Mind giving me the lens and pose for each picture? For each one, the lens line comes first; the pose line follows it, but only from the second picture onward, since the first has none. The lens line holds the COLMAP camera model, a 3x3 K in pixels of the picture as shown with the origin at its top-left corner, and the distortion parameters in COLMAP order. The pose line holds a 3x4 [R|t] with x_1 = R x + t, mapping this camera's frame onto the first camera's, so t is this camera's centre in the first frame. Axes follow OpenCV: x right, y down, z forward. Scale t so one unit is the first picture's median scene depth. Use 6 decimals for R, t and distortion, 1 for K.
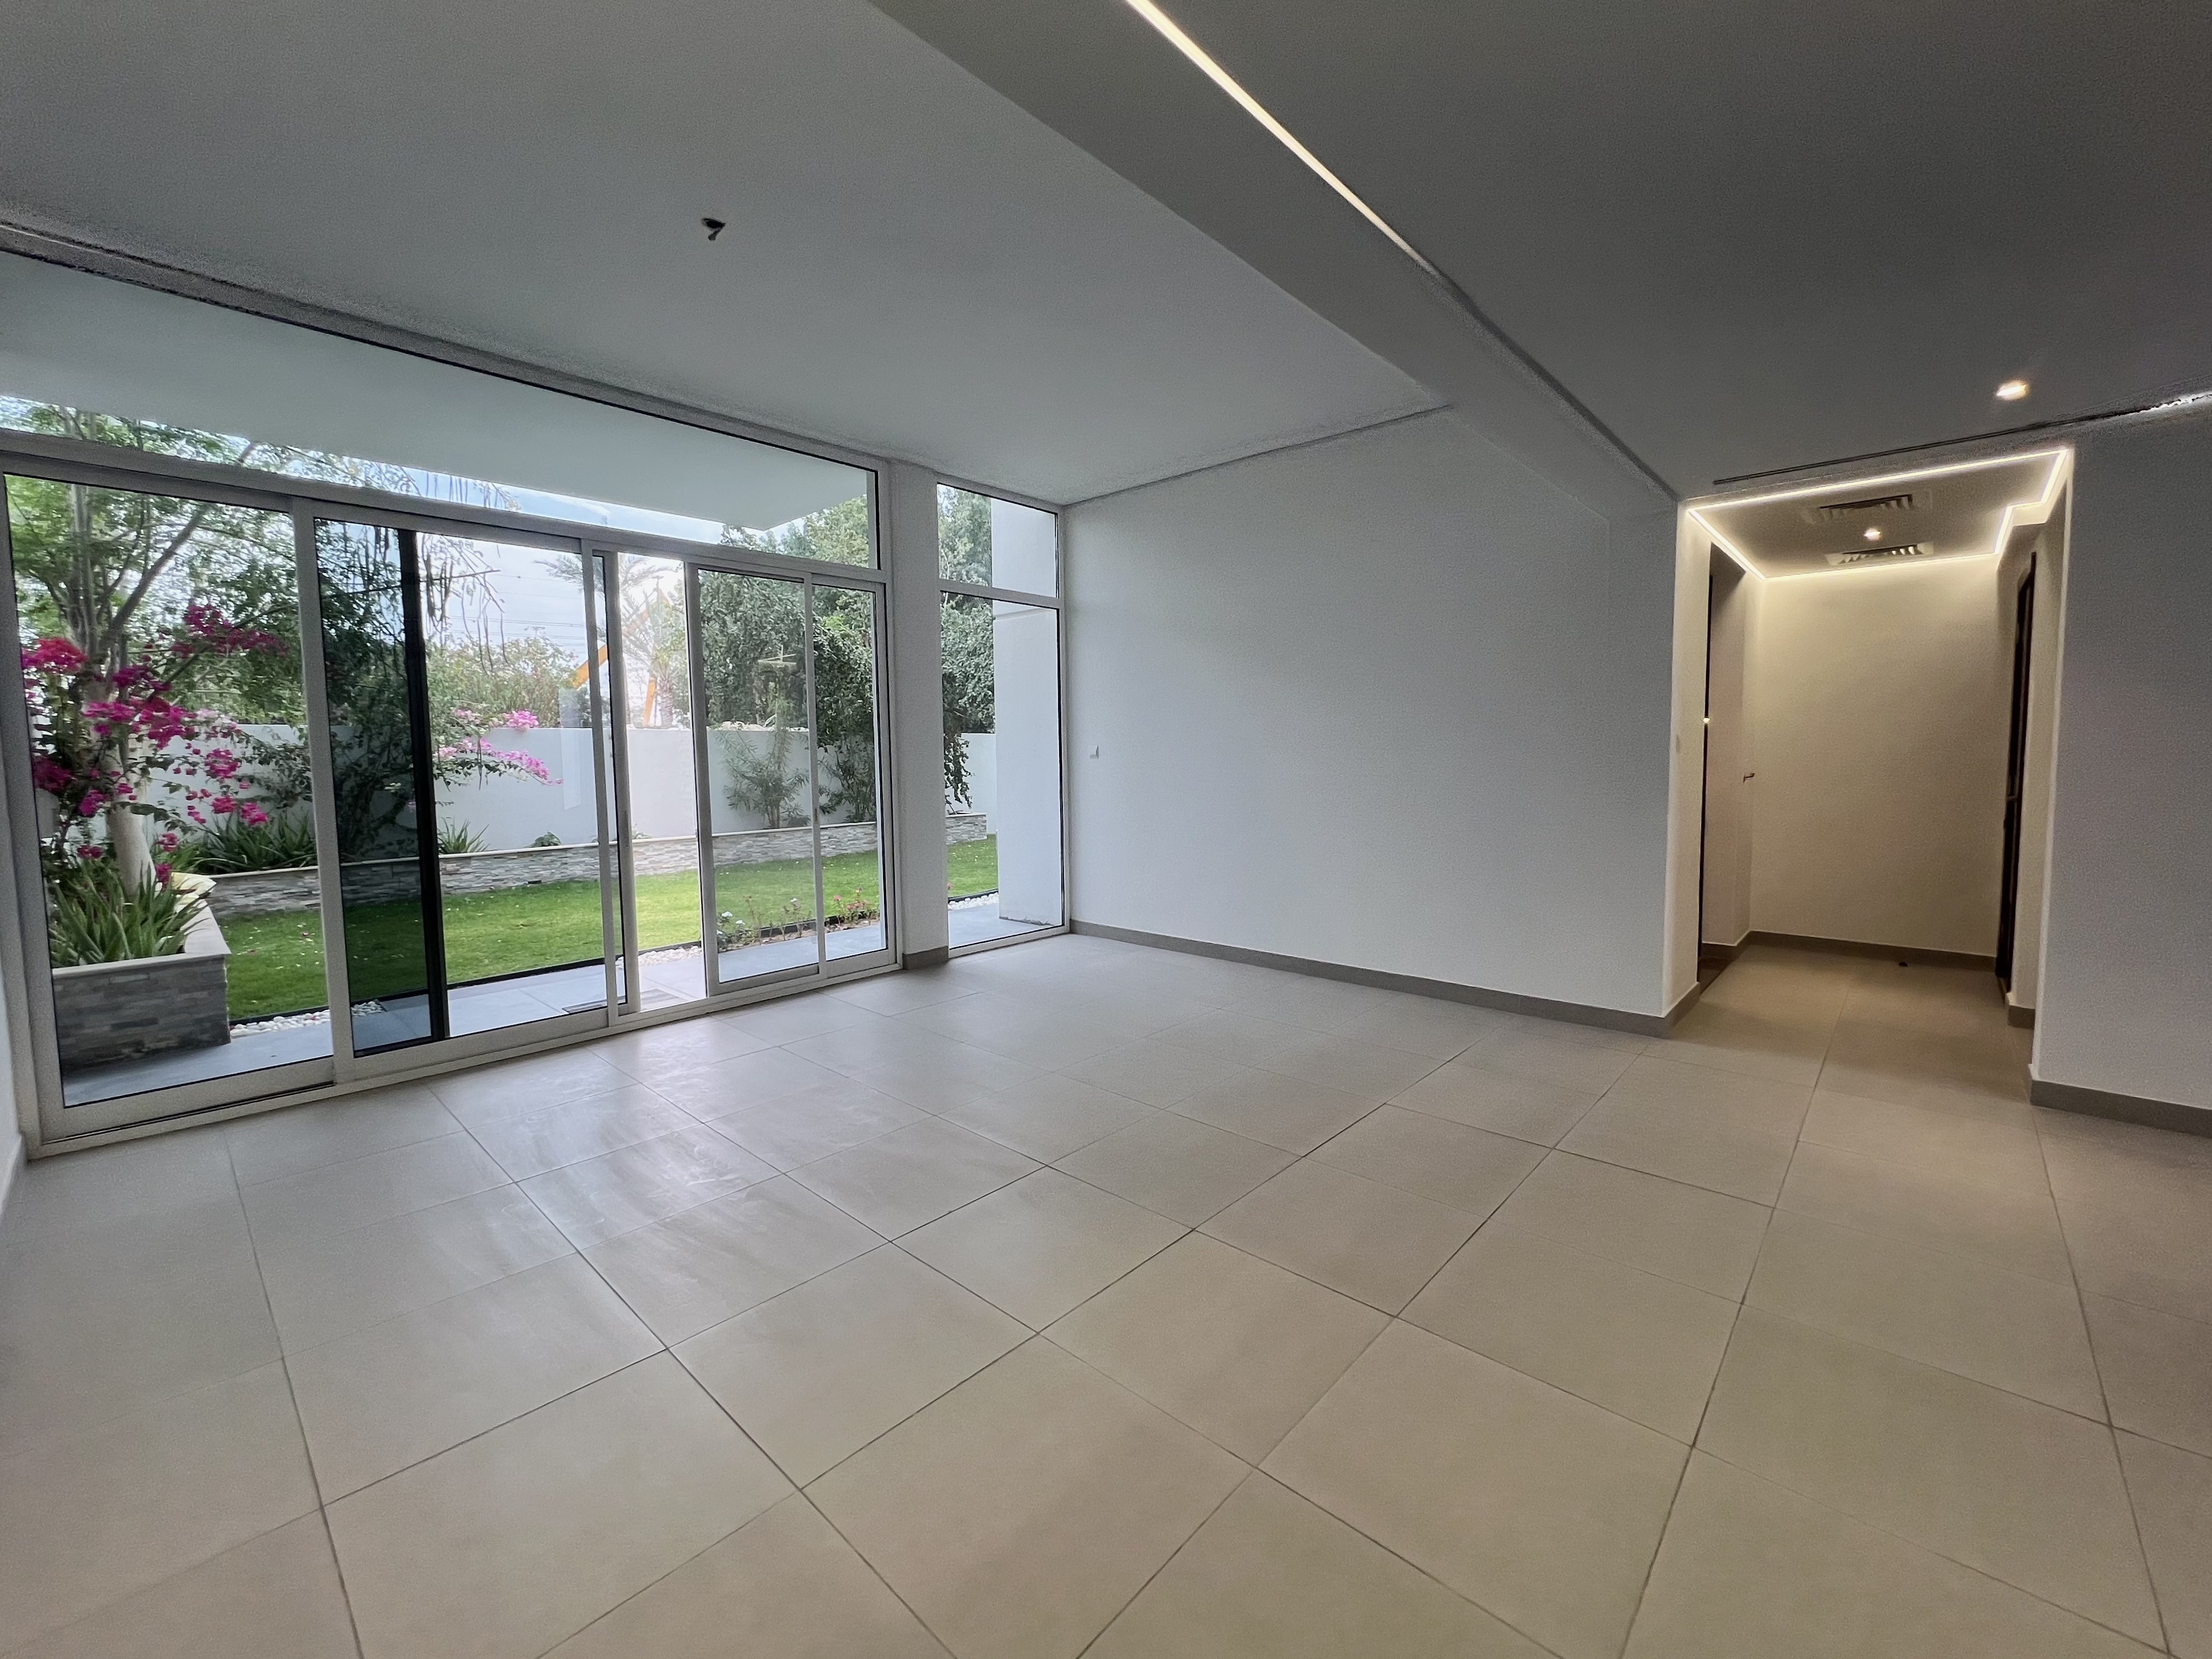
lens RADIAL K [[886.3, 0, 1106.0], [0, 886.3, 829.5], [0, 0, 1]] dist [0.000407, 0.000161]
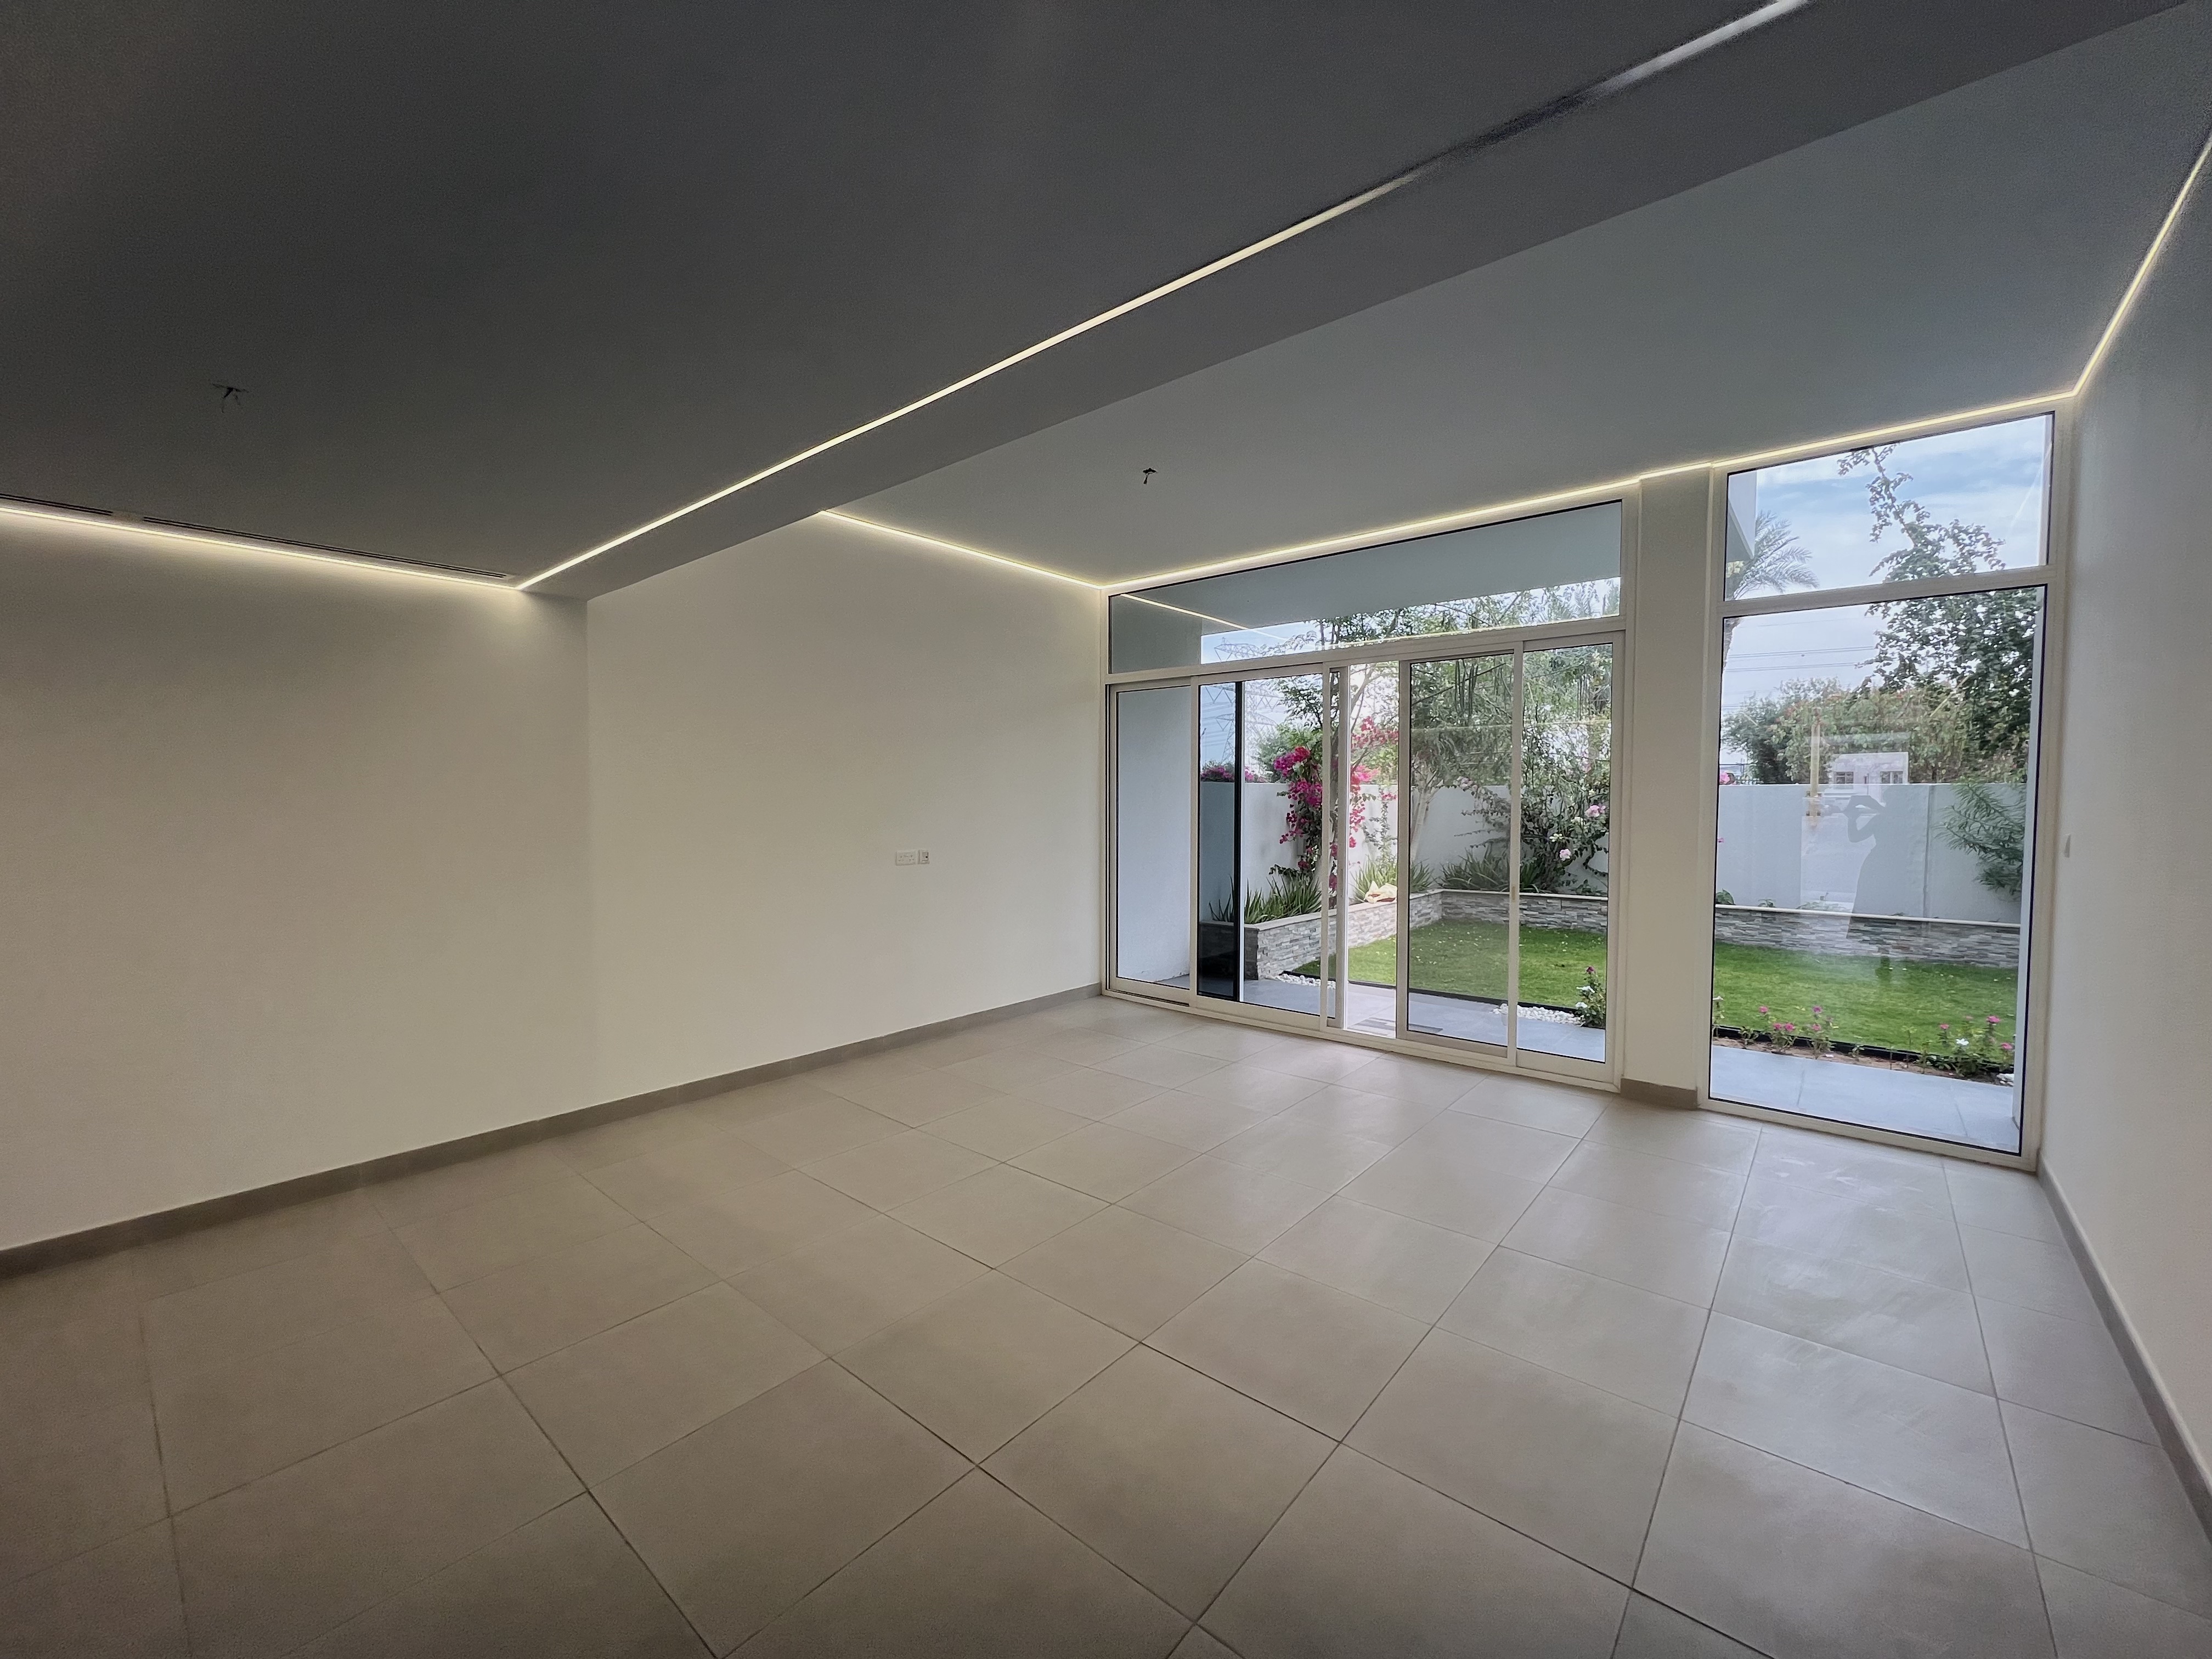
lens RADIAL K [[884.4, 0, 1106.0], [0, 884.4, 829.5], [0, 0, 1]] dist [0.001771, 0.000263]
pose [[0.053578, 0.048675, -0.997377, 0.586257], [-0.091916, 0.994811, 0.043612, -0.082540], [0.994324, 0.089338, 0.057774, 0.485830]]
